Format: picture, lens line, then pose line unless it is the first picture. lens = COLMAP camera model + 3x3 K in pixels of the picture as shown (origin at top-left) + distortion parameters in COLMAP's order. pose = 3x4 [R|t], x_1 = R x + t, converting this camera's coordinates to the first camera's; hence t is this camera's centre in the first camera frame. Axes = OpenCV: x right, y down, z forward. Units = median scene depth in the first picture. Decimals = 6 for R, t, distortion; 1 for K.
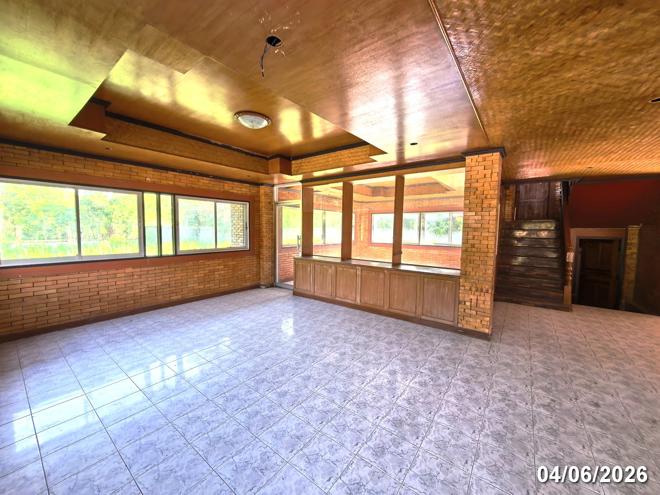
lens RADIAL K [[256.3, 0, 330.7], [0, 256.3, 247.1], [0, 0, 1]] dist [0.002599, -0.000039]
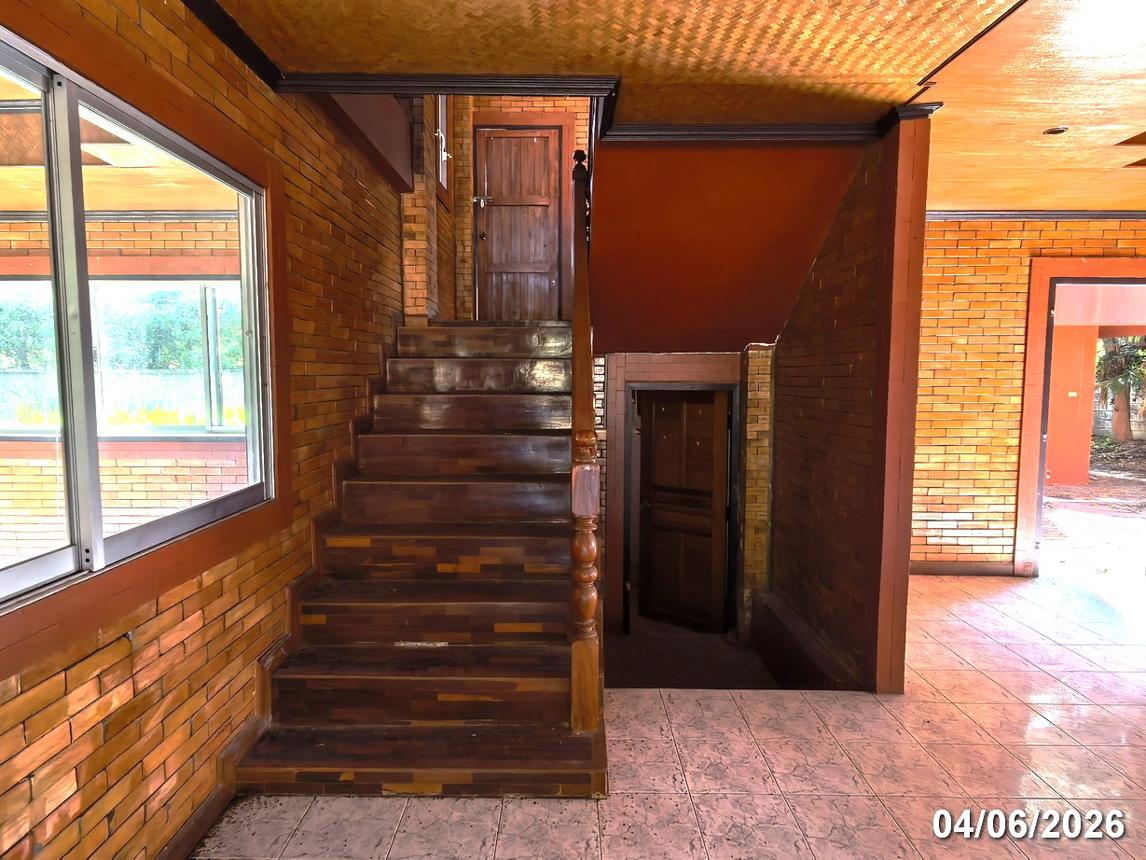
lens RADIAL K [[636.2, 0, 571.9], [0, 636.2, 428.4], [0, 0, 1]] dist [0.001488, 0.000068]
pose [[0.797956, -0.057712, 0.599947, 0.538162], [0.052921, 0.998269, 0.025642, -0.013517], [-0.600388, 0.011289, 0.799629, 0.526143]]
